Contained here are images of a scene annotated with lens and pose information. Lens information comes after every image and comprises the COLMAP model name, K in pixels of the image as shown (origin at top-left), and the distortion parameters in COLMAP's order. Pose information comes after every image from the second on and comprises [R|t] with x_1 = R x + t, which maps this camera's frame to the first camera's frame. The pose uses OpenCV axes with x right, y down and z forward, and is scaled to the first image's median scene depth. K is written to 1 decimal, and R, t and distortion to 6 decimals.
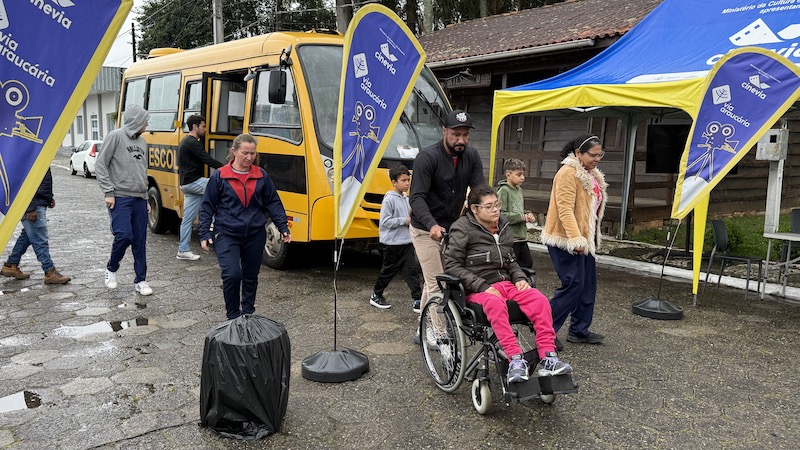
lens RADIAL K [[724.6, 0, 395.0], [0, 724.6, 226.3], [0, 0, 1]] dist [0.010300, -0.003937]
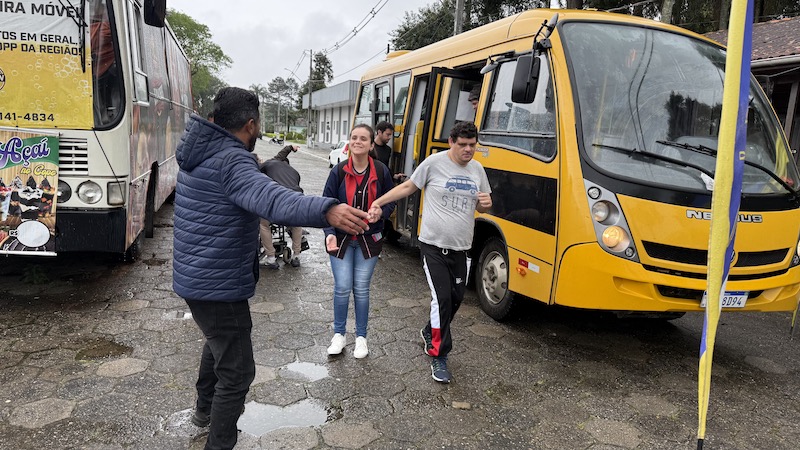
lens RADIAL K [[567.8, 0, 393.4], [0, 567.8, 228.3], [0, 0, 1]] dist [0.055717, -0.059473]
pose [[0.942735, 0.104805, -0.316648, -0.084987], [-0.097993, 0.994484, 0.037409, -0.049791], [0.318822, -0.004238, 0.947805, 0.390245]]
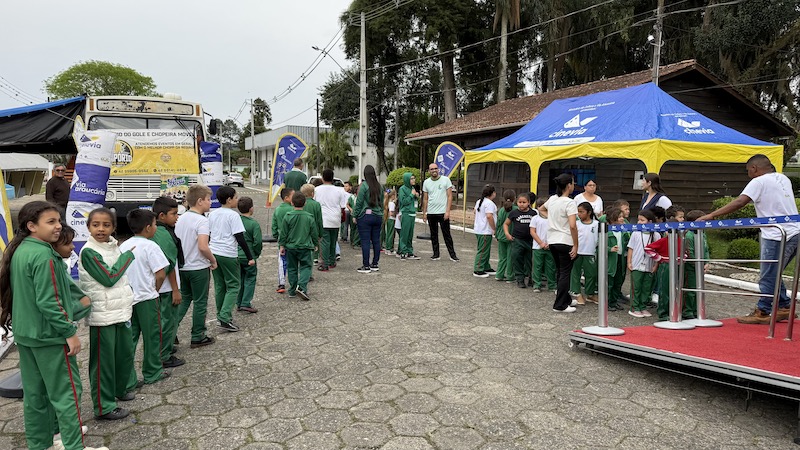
lens RADIAL K [[567.8, 0, 397.9], [0, 567.8, 230.8], [0, 0, 1]] dist [0.055717, -0.059473]
pose [[0.974705, 0.035393, -0.220675, 0.224665], [-0.041396, 0.998886, -0.022638, 0.039305], [0.219628, 0.031200, 0.975085, -0.306557]]
